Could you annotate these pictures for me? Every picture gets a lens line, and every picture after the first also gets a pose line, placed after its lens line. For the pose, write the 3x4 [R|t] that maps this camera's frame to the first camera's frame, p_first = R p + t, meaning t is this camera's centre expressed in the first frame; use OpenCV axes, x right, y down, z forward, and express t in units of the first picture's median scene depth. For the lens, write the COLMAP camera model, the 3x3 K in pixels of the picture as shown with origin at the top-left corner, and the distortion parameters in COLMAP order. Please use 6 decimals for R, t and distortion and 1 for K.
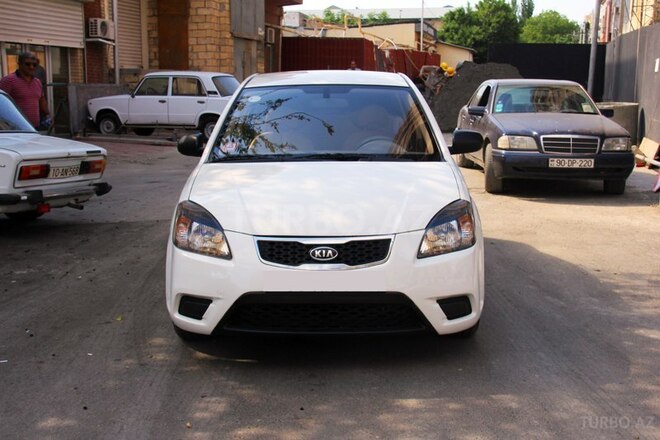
lens RADIAL K [[863.3, 0, 330.0], [0, 863.3, 220.0], [0, 0, 1]] dist [0.009654, 0.016684]
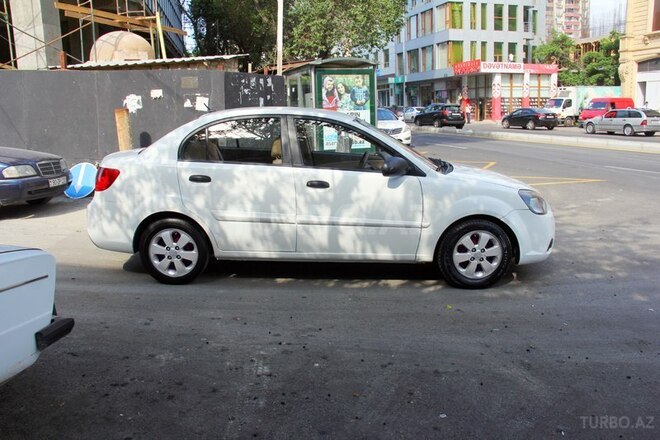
lens RADIAL K [[576.7, 0, 330.0], [0, 576.7, 220.0], [0, 0, 1]] dist [-0.001715, -0.002713]
pose [[-0.025309, -0.199115, 0.979649, -0.881108], [0.153762, 0.967526, 0.200624, -0.183515], [-0.987784, 0.155710, 0.006129, 0.927356]]
